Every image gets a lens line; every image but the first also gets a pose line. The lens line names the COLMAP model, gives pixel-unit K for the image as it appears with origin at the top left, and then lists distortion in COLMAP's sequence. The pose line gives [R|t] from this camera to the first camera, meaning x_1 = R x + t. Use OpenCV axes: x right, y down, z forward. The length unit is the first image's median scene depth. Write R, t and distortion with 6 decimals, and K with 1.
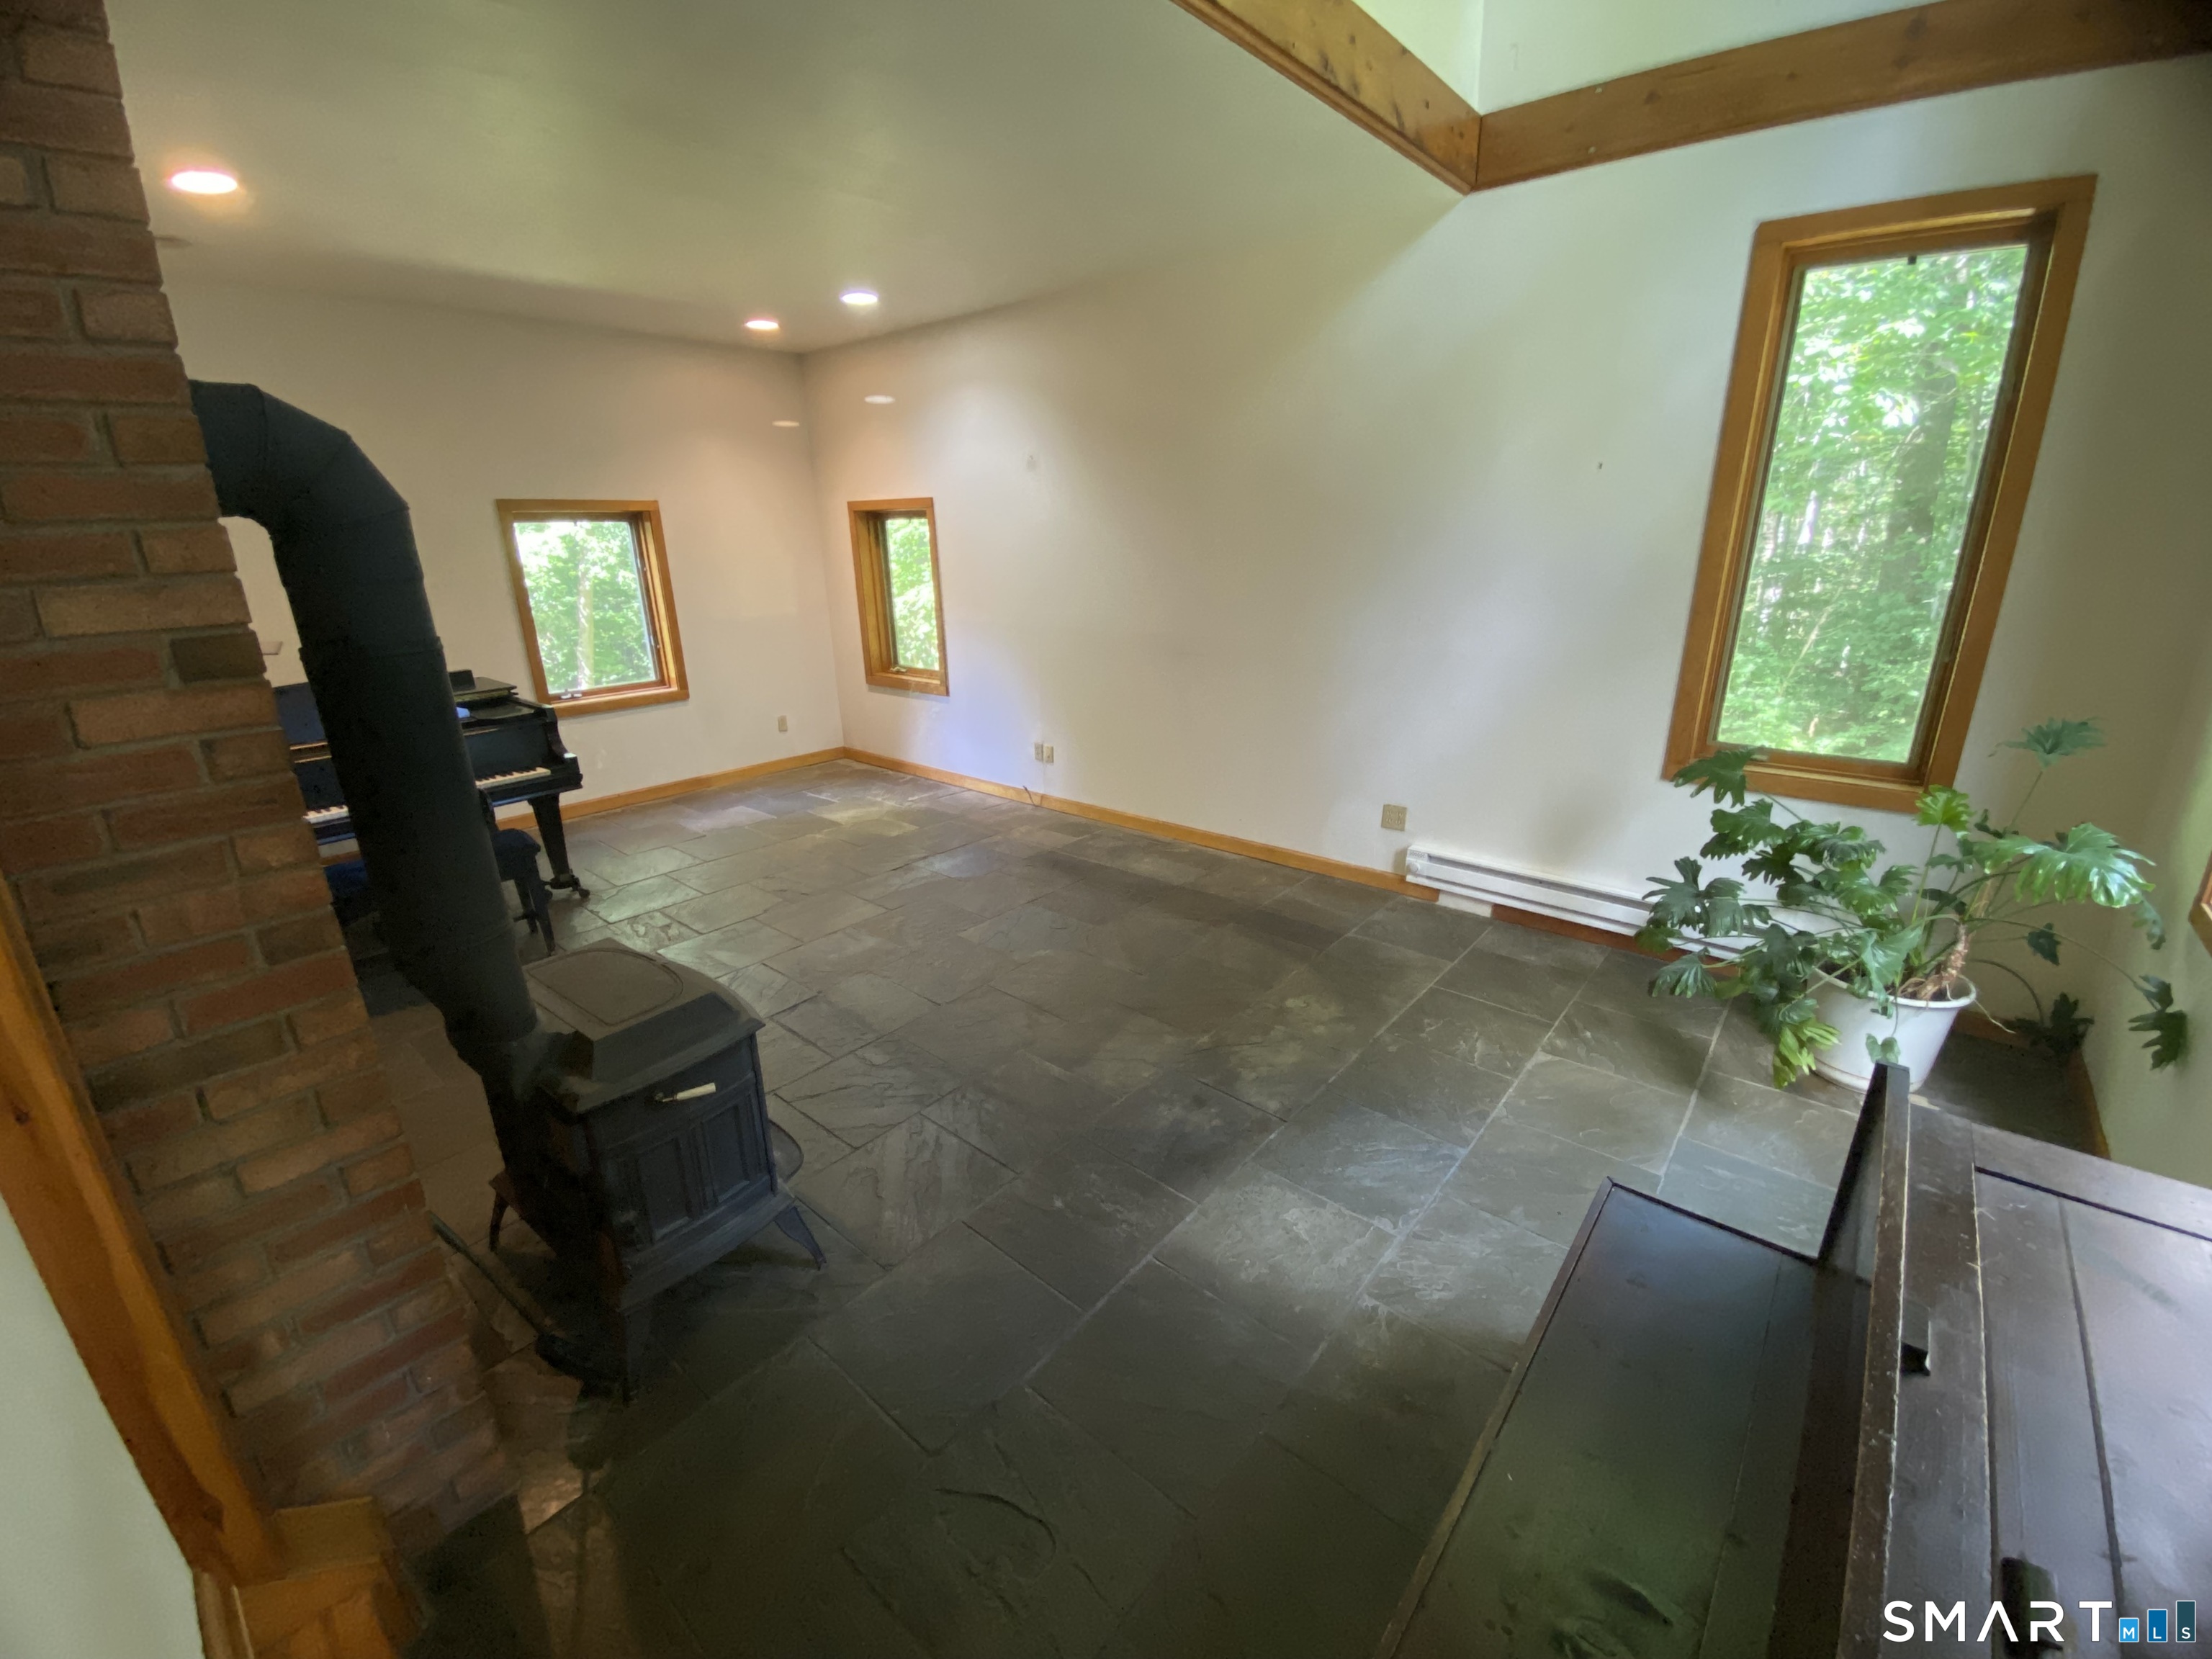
lens RADIAL K [[890.9, 0, 1122.6], [0, 890.9, 837.1], [0, 0, 1]] dist [-0.019946, -0.004212]
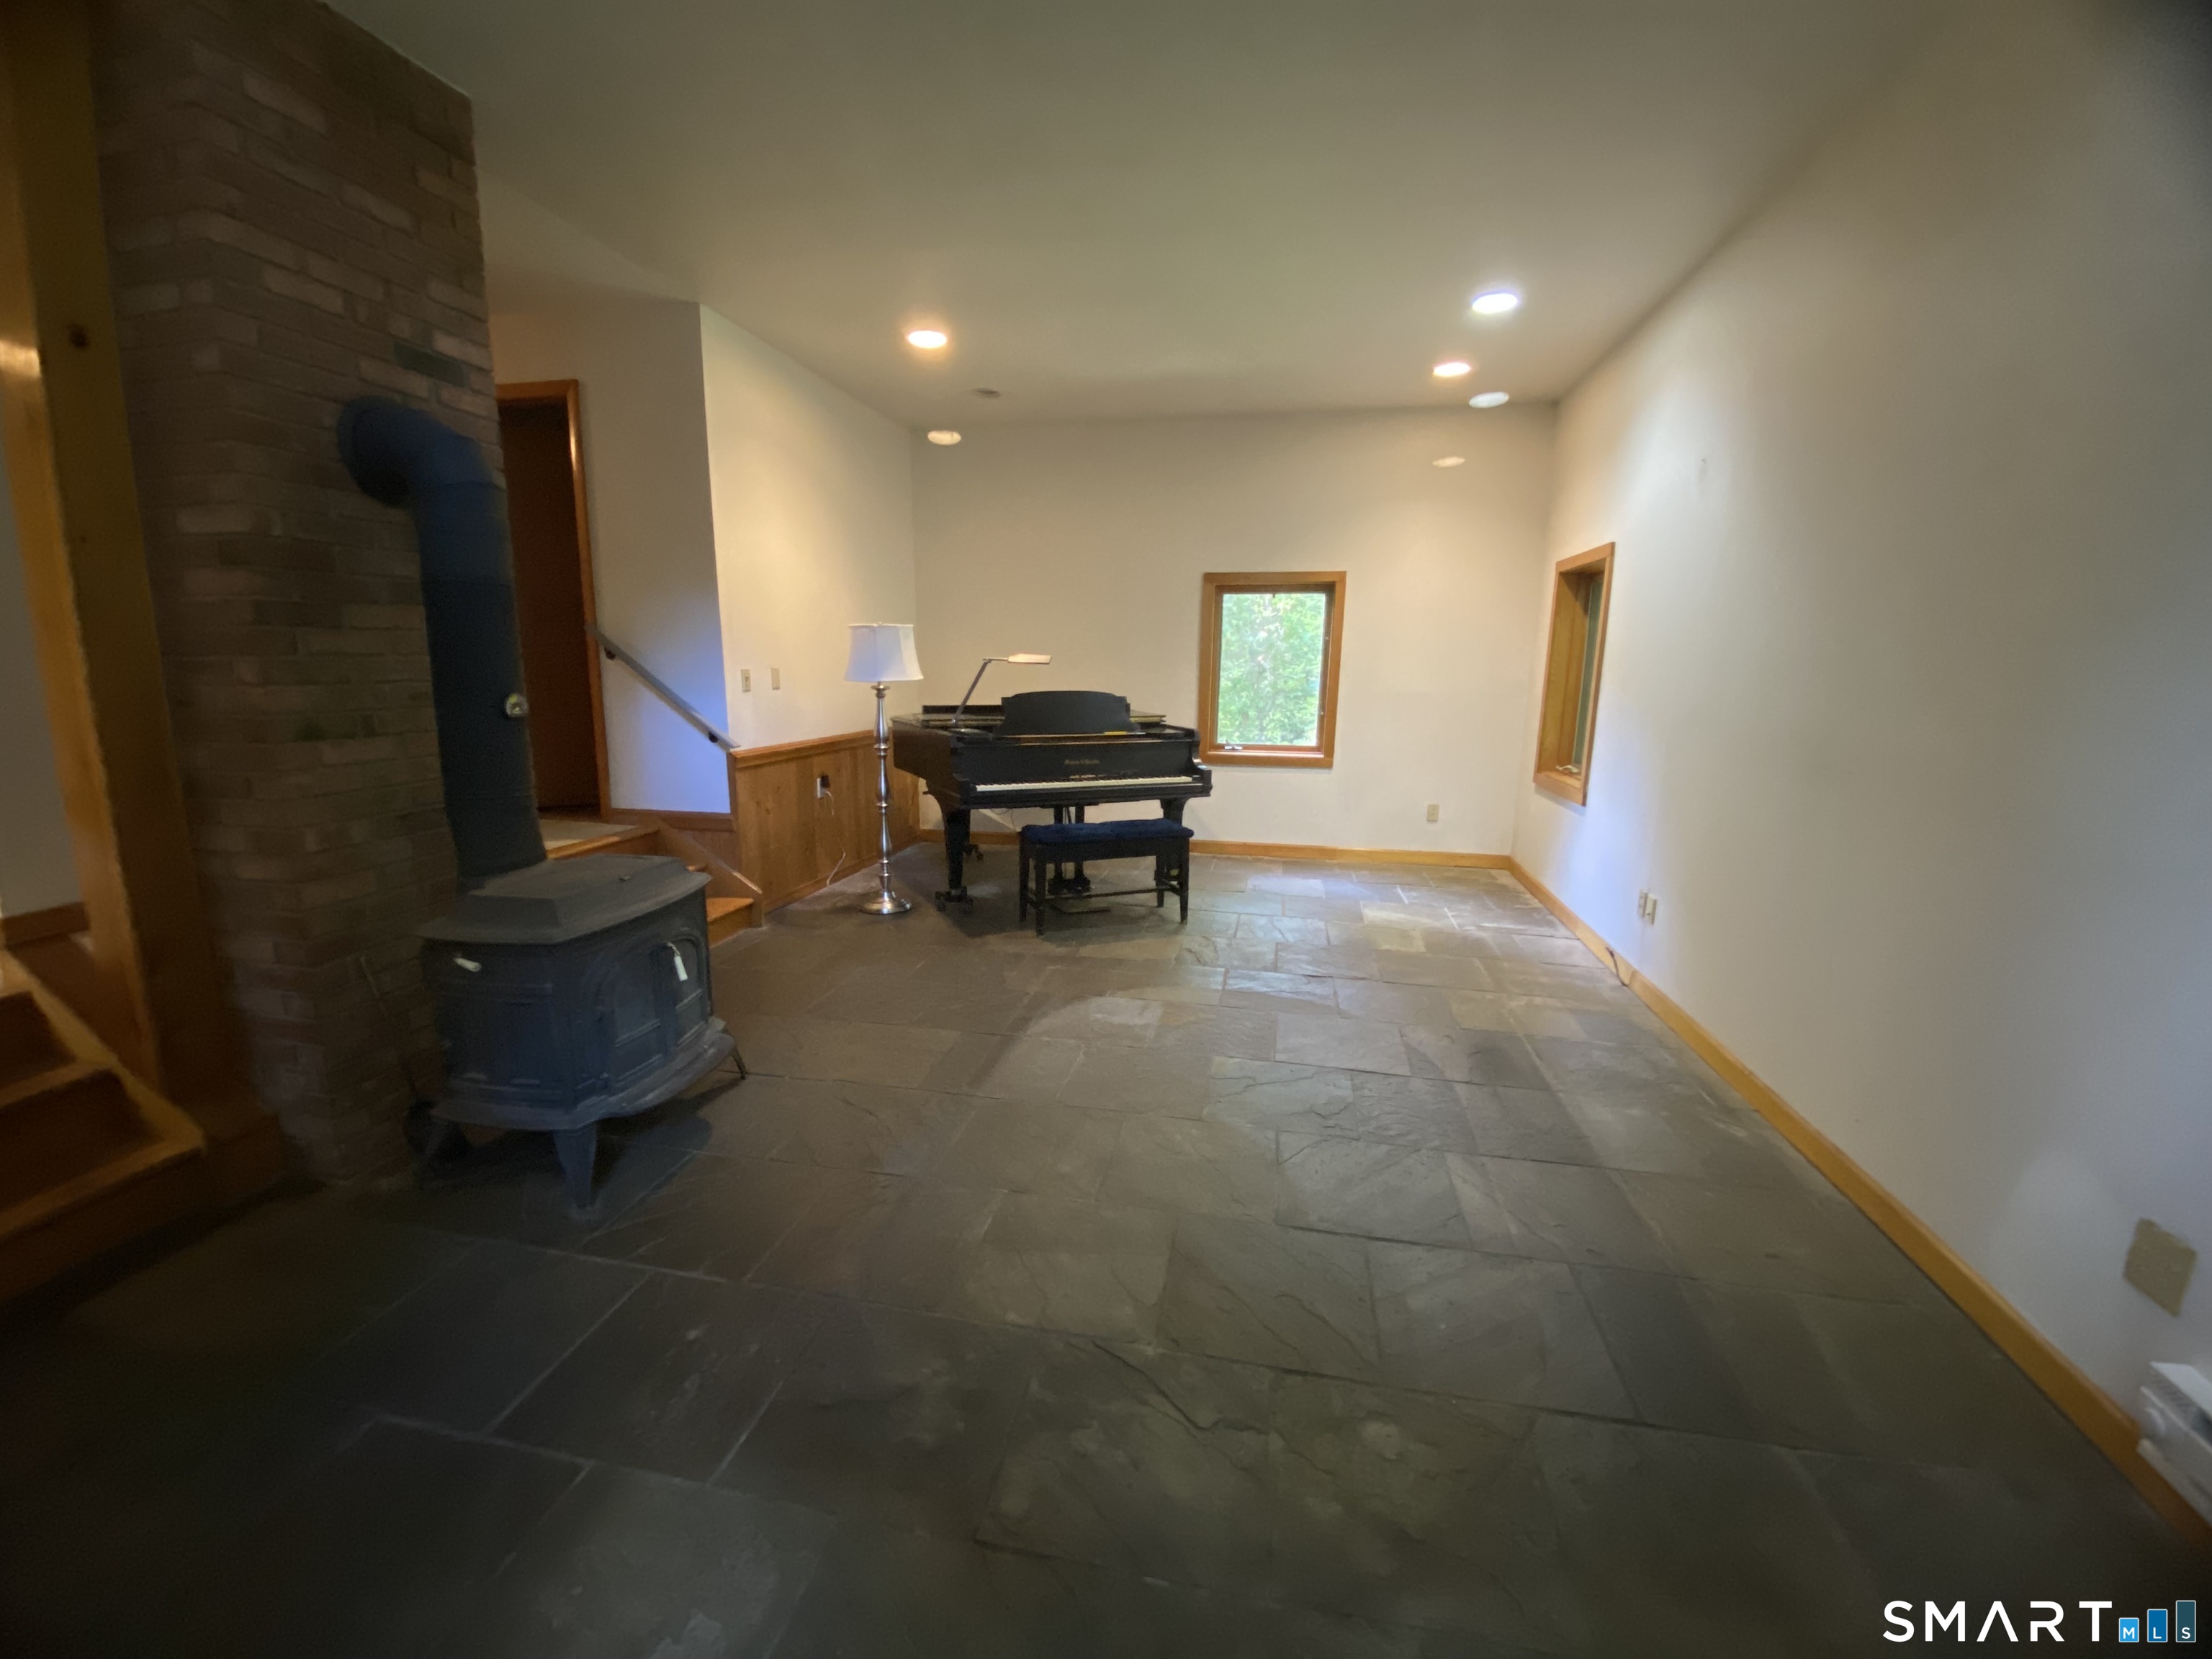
lens RADIAL K [[900.8, 0, 1106.9], [0, 900.8, 829.9], [0, 0, 1]] dist [-0.001759, -0.009842]
pose [[0.478190, 0.183070, -0.858964, 0.298417], [-0.301514, 0.952811, 0.035217, -0.057413], [0.824878, 0.242149, 0.510823, 0.351879]]
